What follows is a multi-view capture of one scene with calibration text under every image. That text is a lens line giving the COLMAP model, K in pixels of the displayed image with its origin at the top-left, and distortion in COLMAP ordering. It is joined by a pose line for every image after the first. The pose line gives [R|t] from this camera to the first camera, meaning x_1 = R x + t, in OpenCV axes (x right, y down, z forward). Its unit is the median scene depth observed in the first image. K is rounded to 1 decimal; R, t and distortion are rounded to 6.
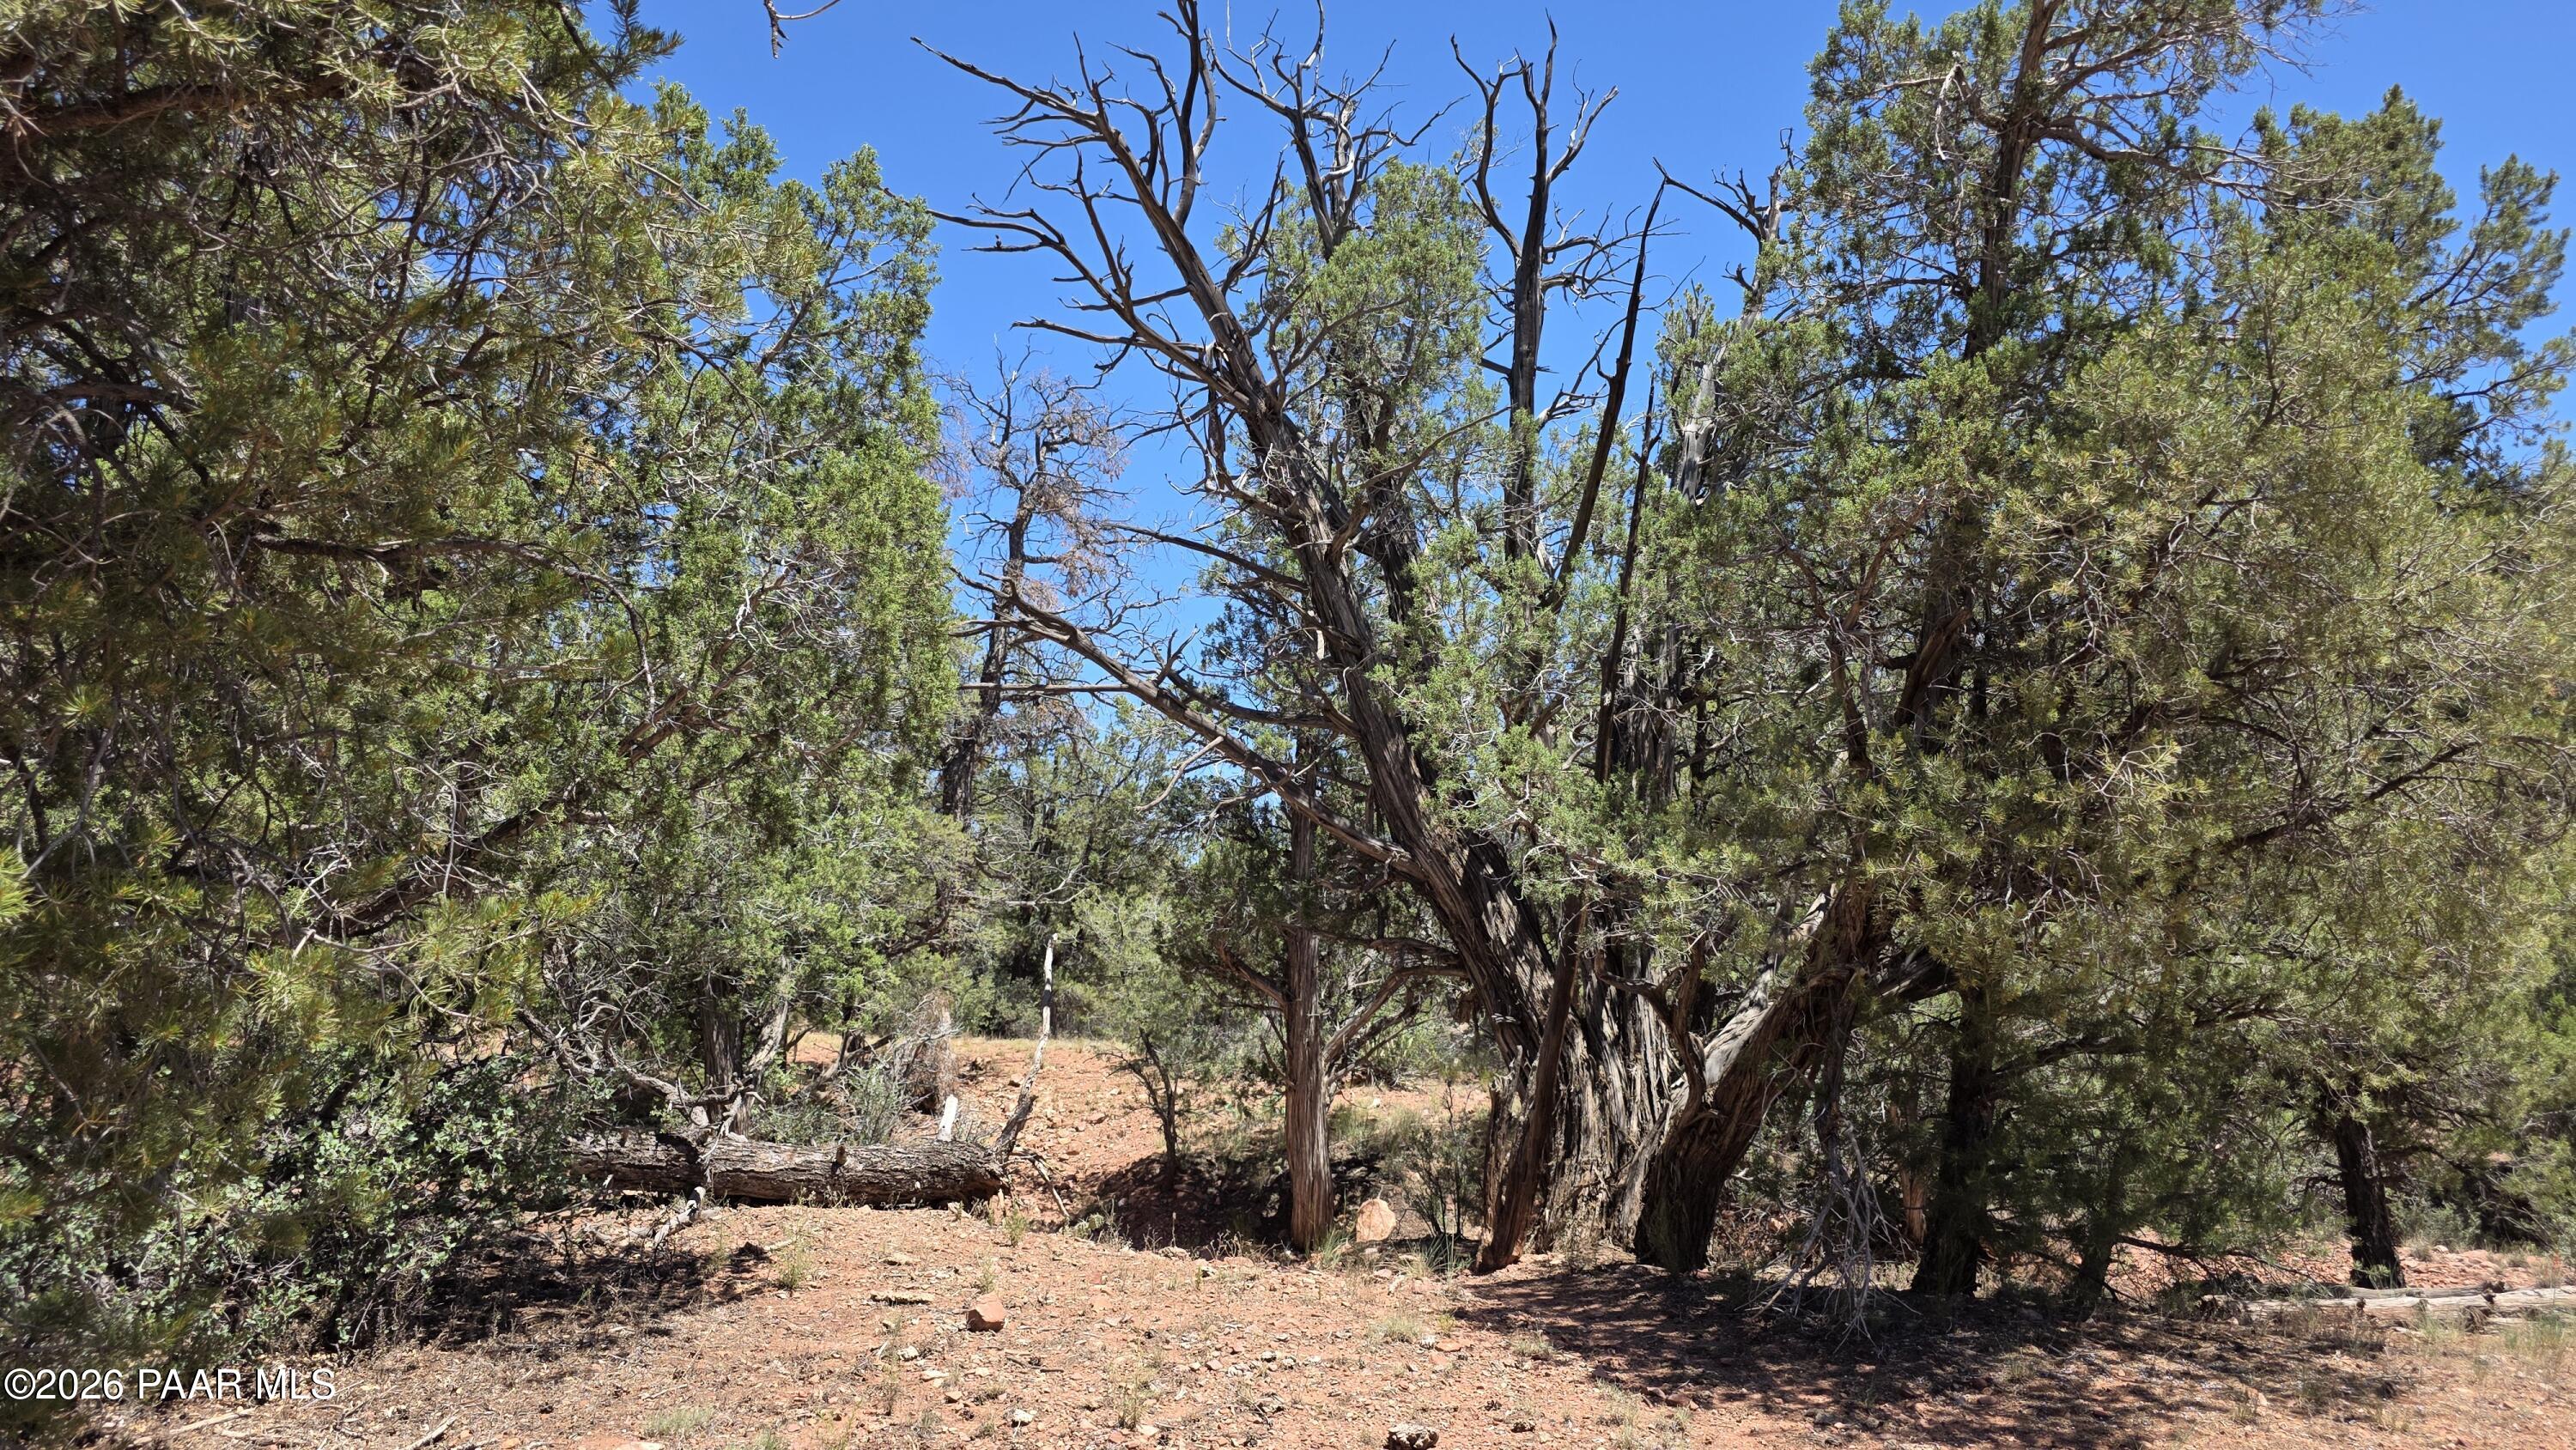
lens RADIAL K [[1624.9, 0, 1280.4], [0, 1624.9, 707.8], [0, 0, 1]] dist [0.043210, 0.000163]
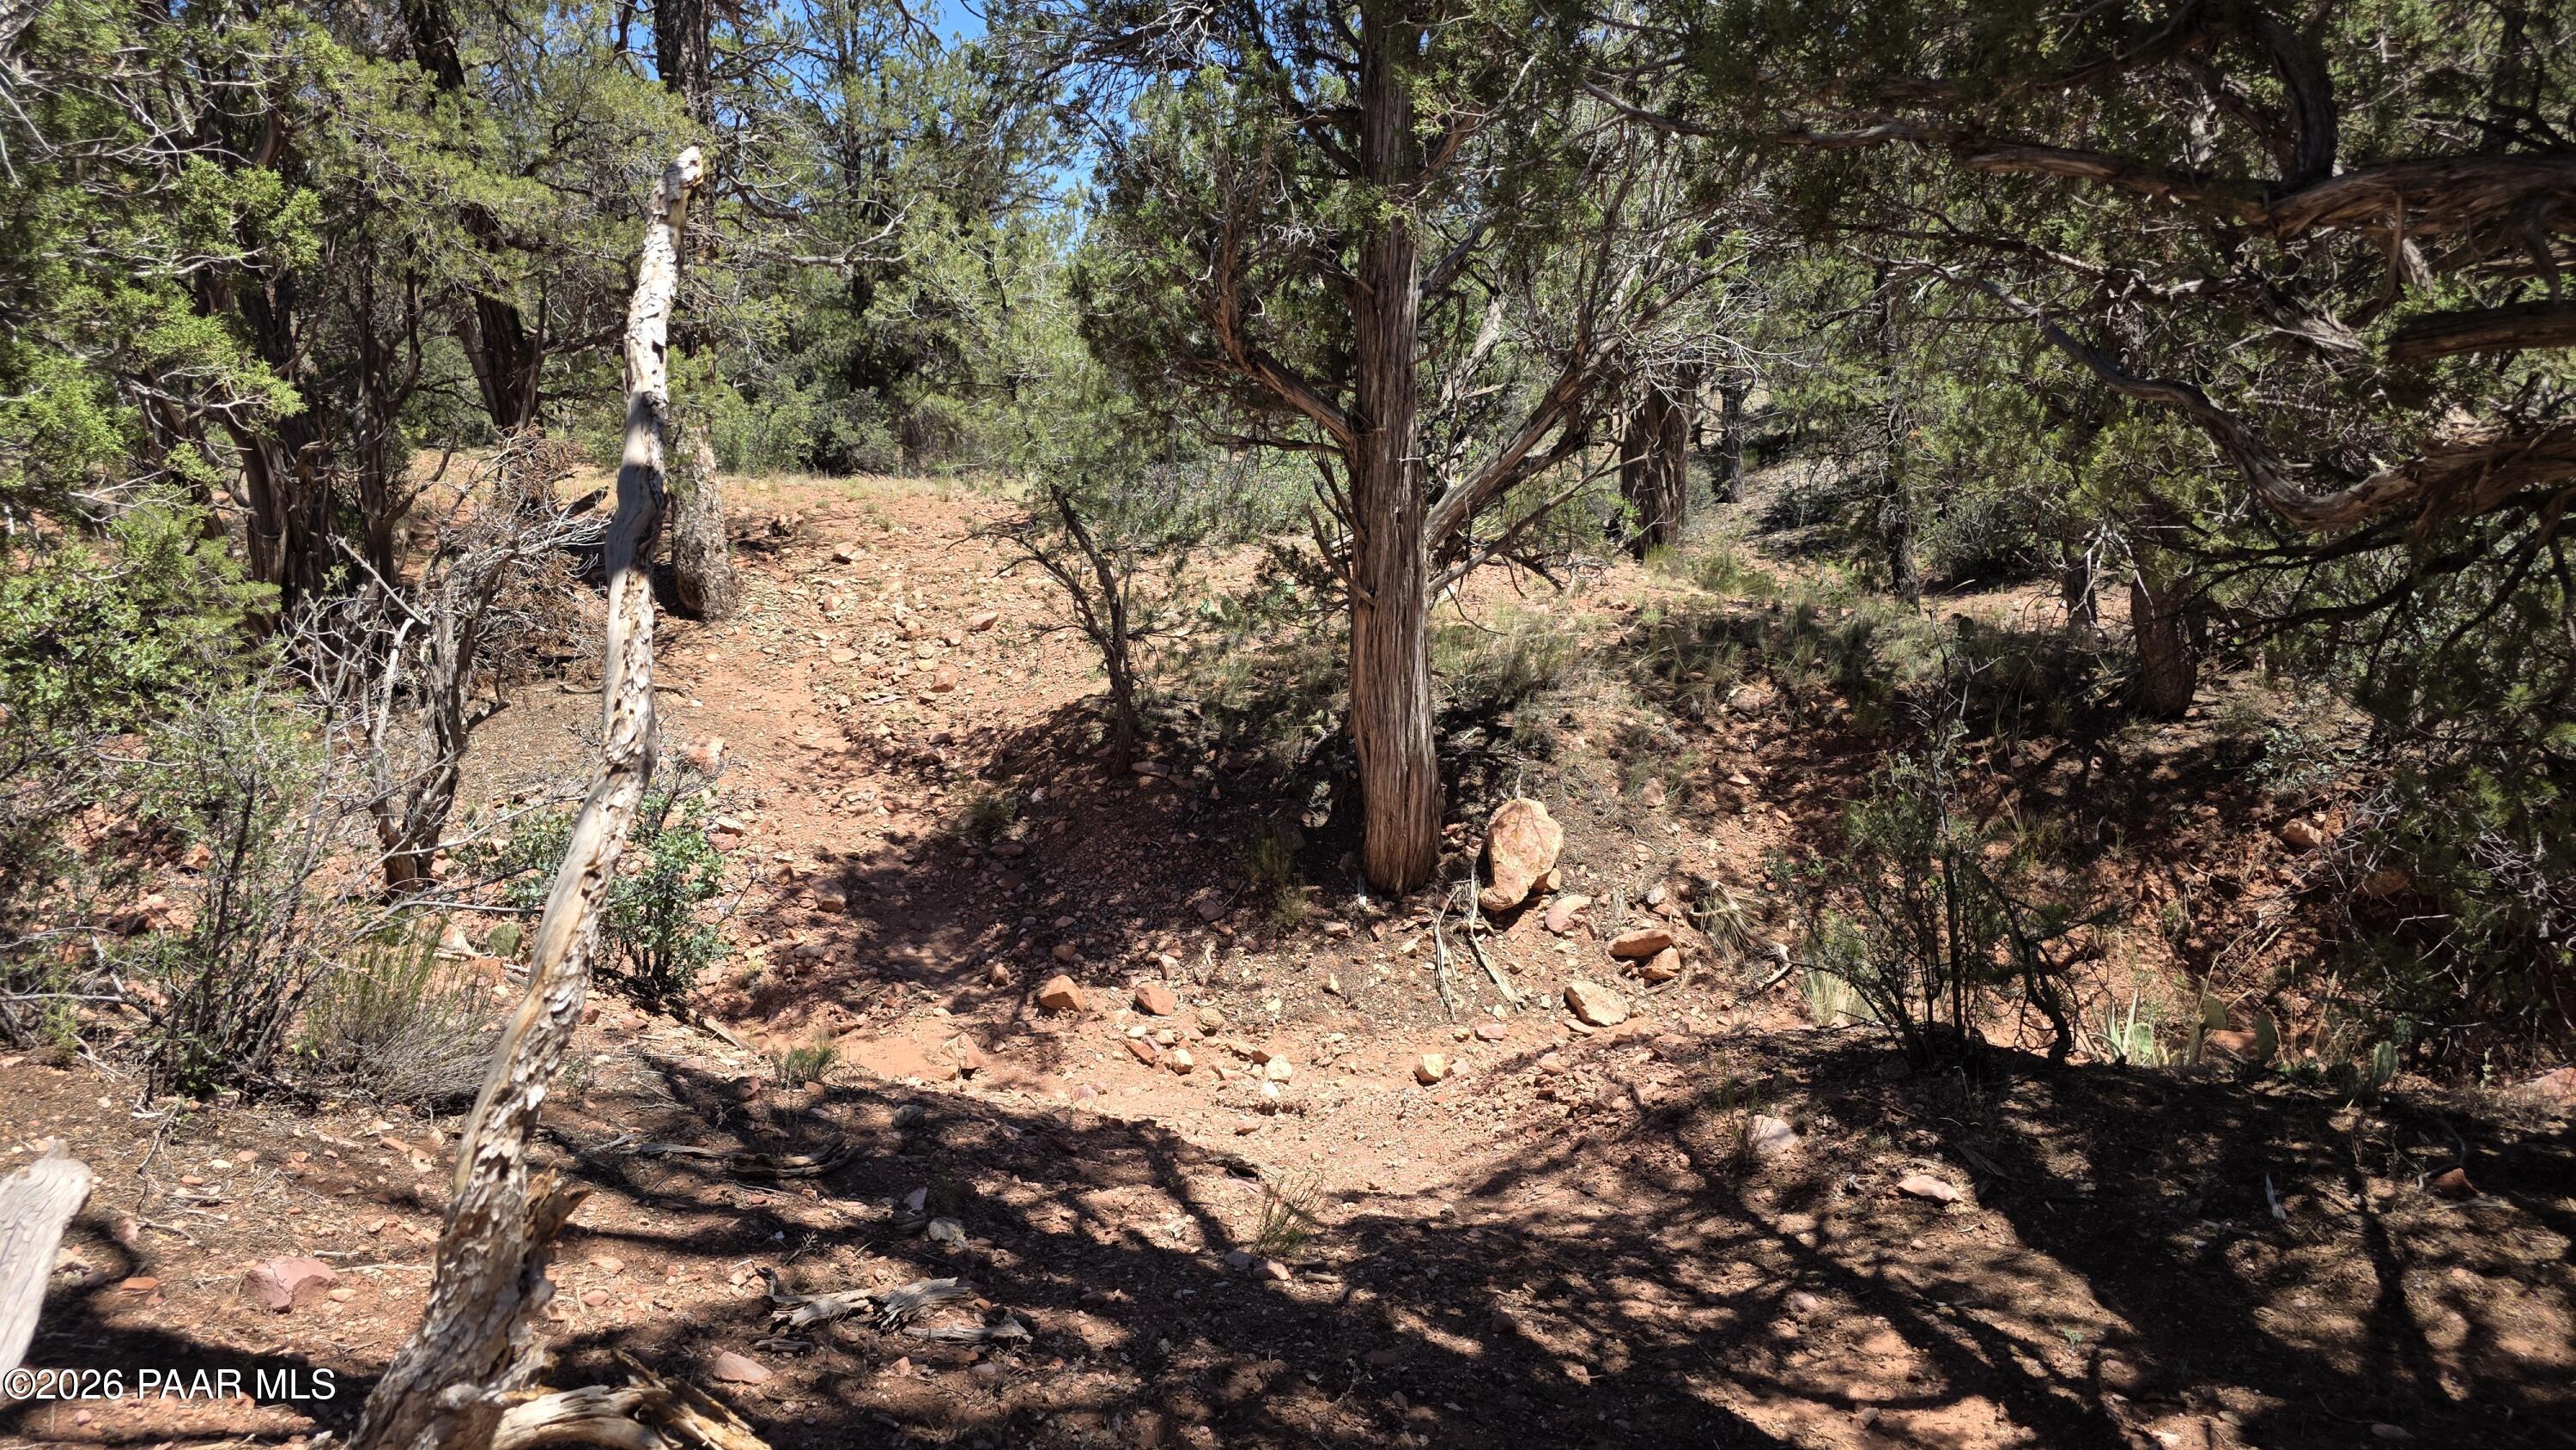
lens RADIAL K [[1624.9, 0, 1306.3], [0, 1624.9, 709.8], [0, 0, 1]] dist [0.043210, 0.000163]
pose [[0.995775, -0.029653, 0.086903, -0.052107], [-0.002967, 0.935535, 0.353222, 0.078860], [-0.091775, -0.351987, 0.931495, 0.474440]]
